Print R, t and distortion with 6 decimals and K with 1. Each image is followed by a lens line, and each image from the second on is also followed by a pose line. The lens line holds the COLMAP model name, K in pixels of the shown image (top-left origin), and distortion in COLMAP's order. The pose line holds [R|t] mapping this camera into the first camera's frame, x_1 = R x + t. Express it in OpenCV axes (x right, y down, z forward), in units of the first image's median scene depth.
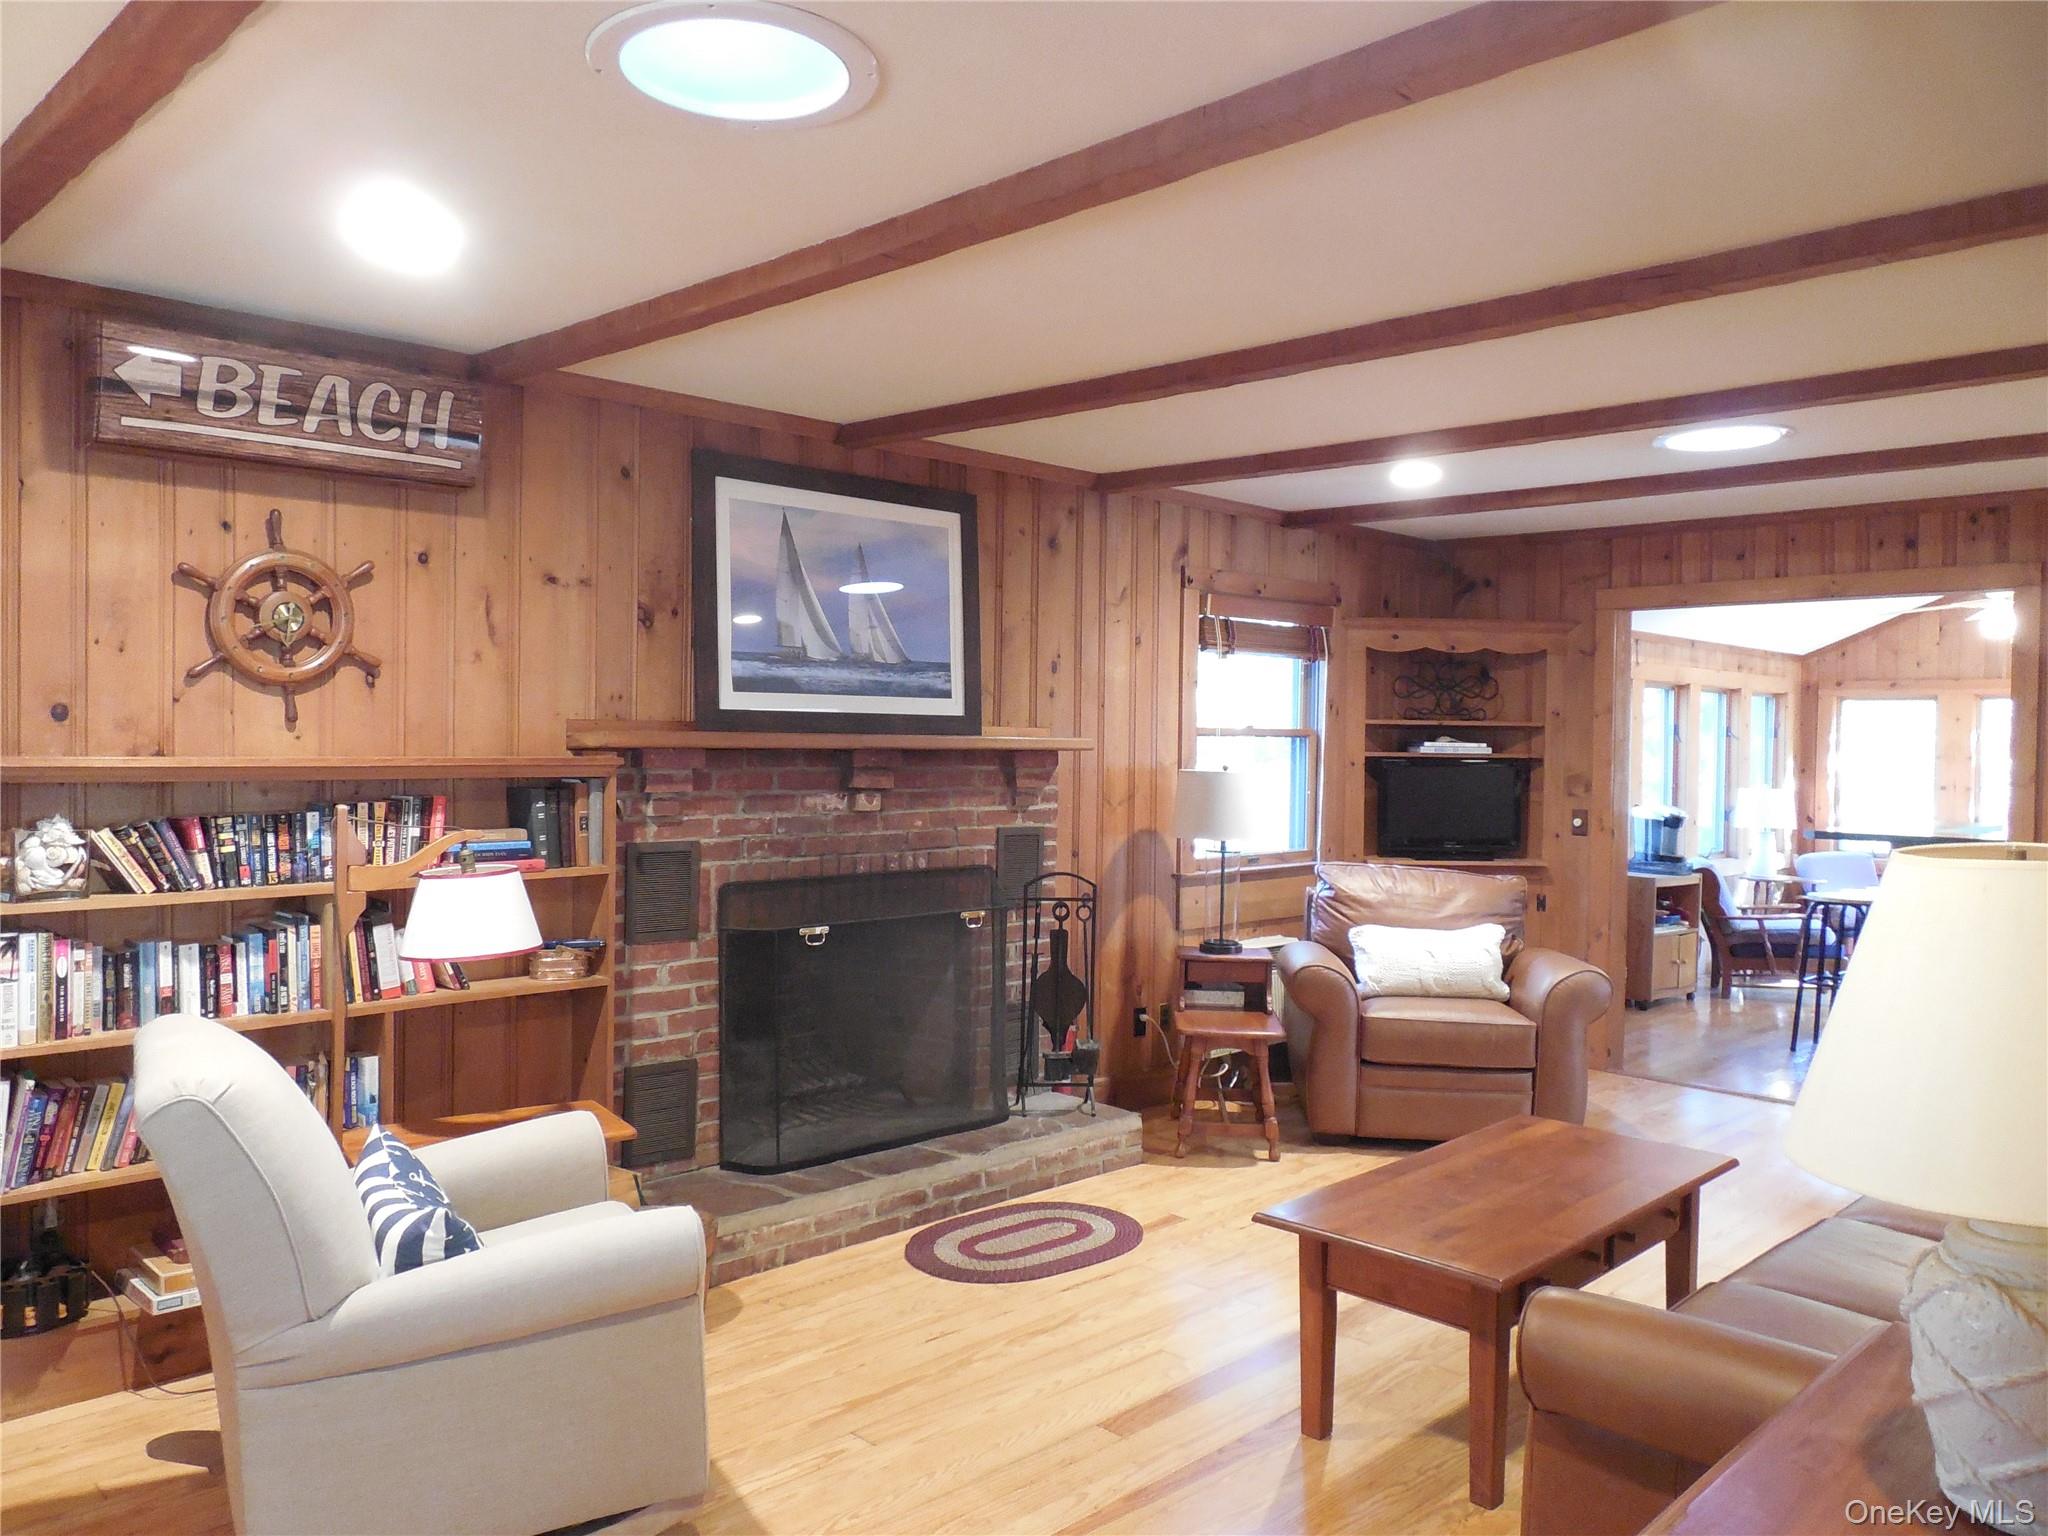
lens RADIAL K [[1567.2, 0, 1024.0], [0, 1567.2, 768.0], [0, 0, 1]] dist [-0.005701, -0.002349]
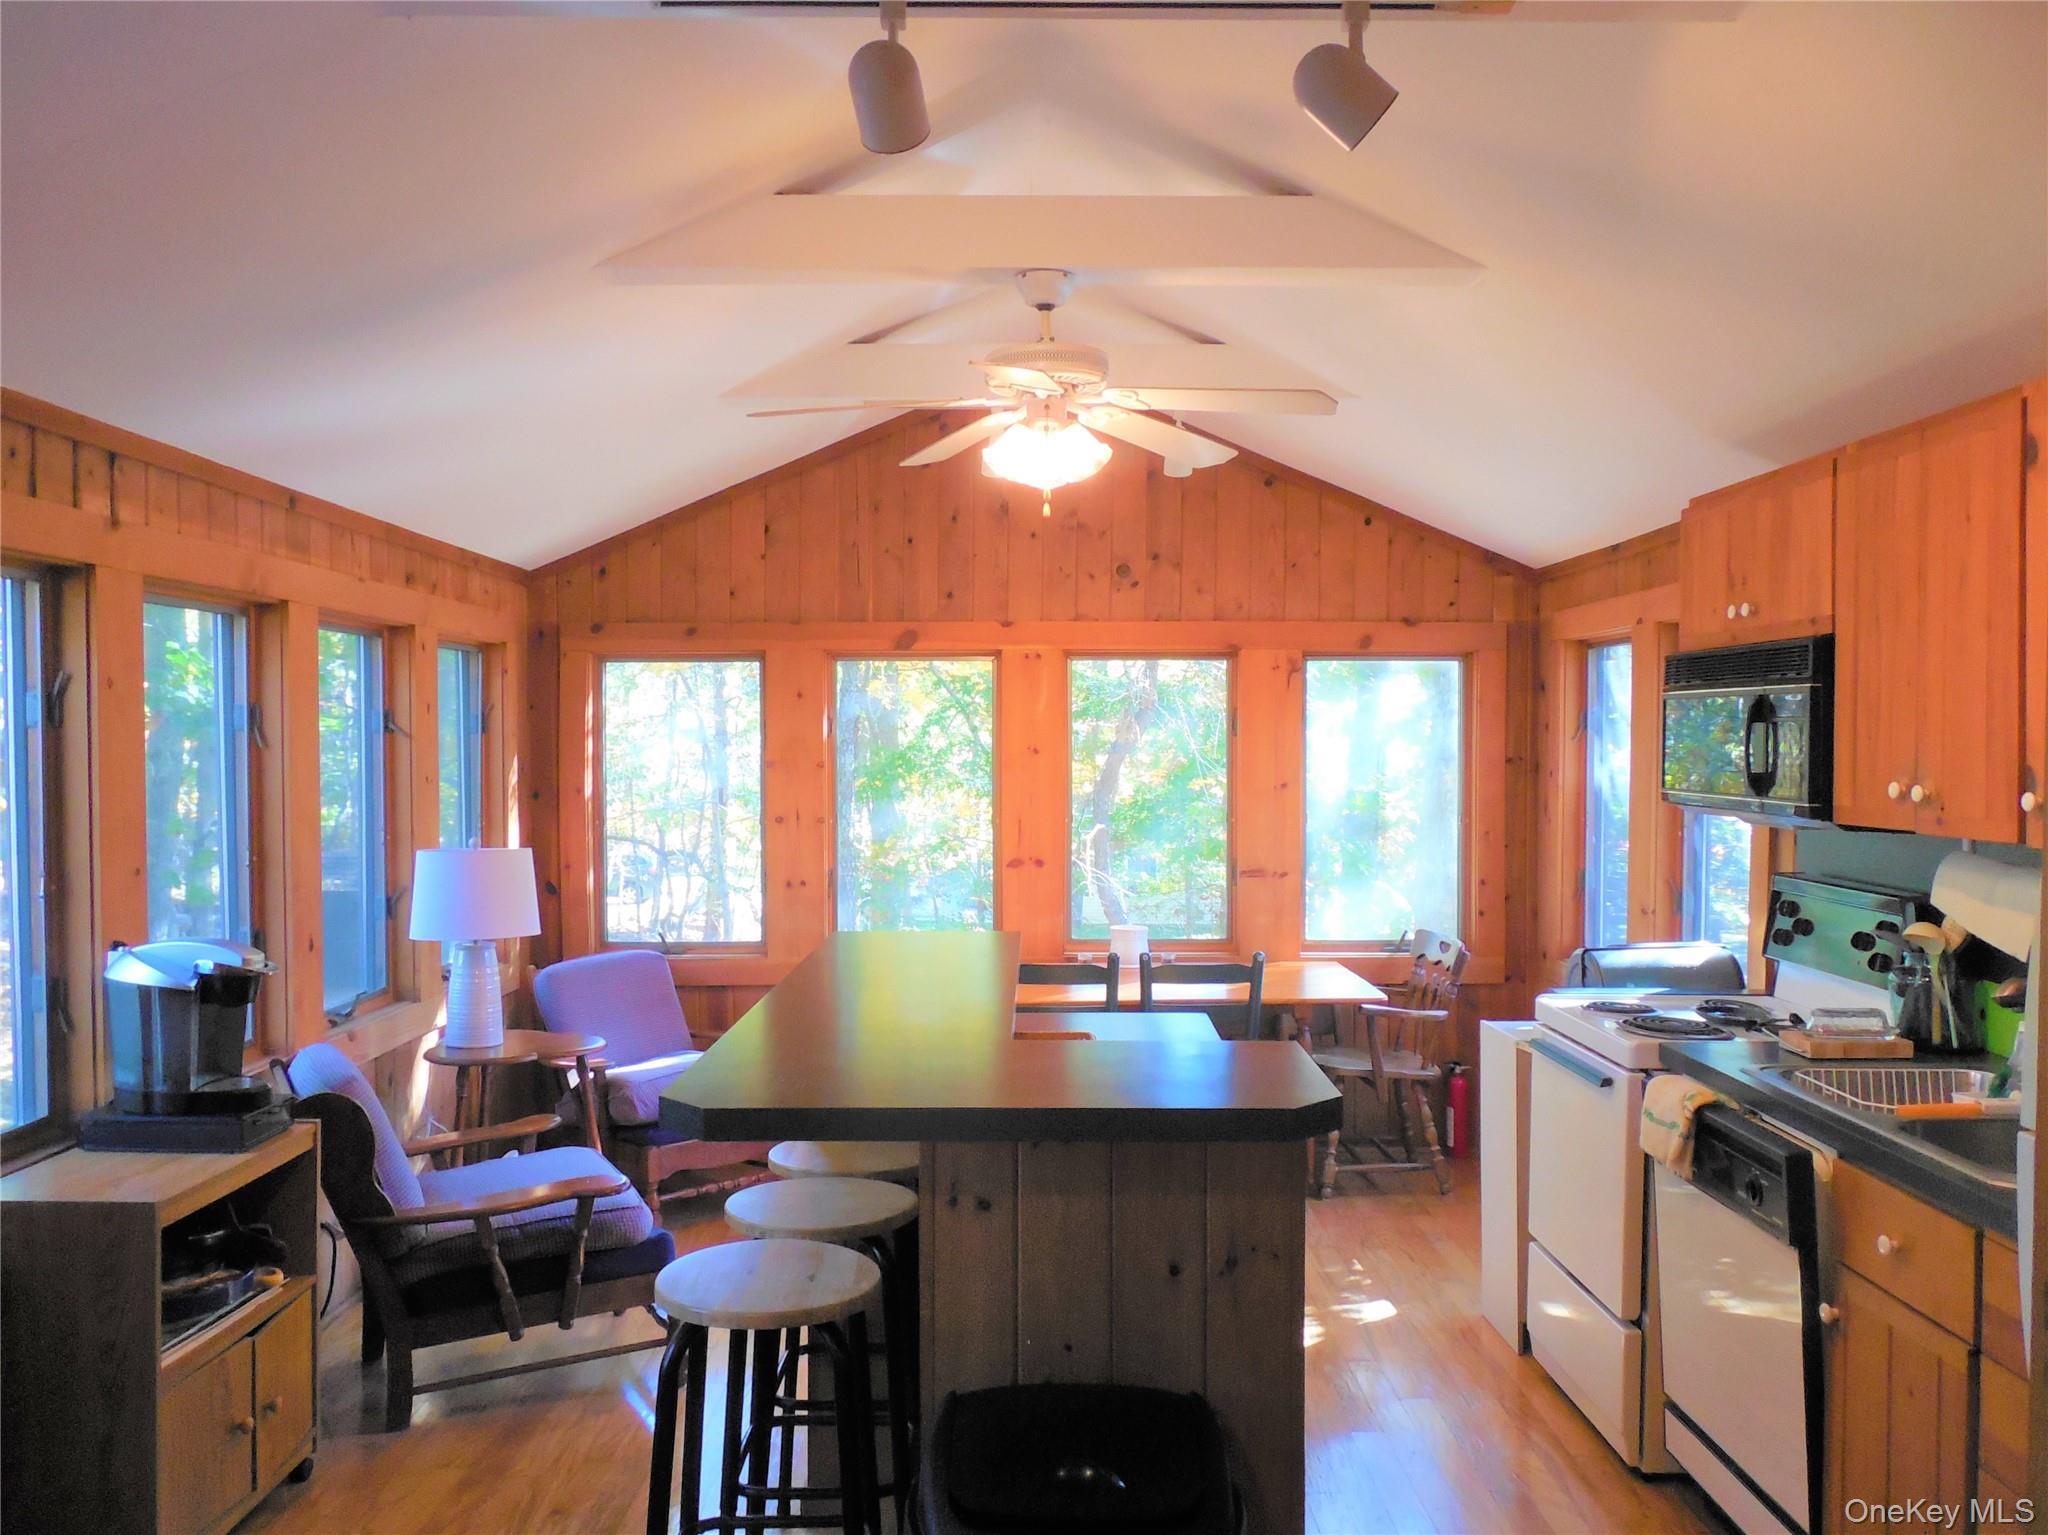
lens RADIAL K [[1567.2, 0, 1024.0], [0, 1567.2, 767.5], [0, 0, 1]] dist [-0.005701, -0.002349]
pose [[0.698814, -0.029446, 0.714697, 0.258652], [0.024016, 0.999555, 0.017700, -0.013527], [-0.714900, 0.004795, 0.699210, 0.562090]]
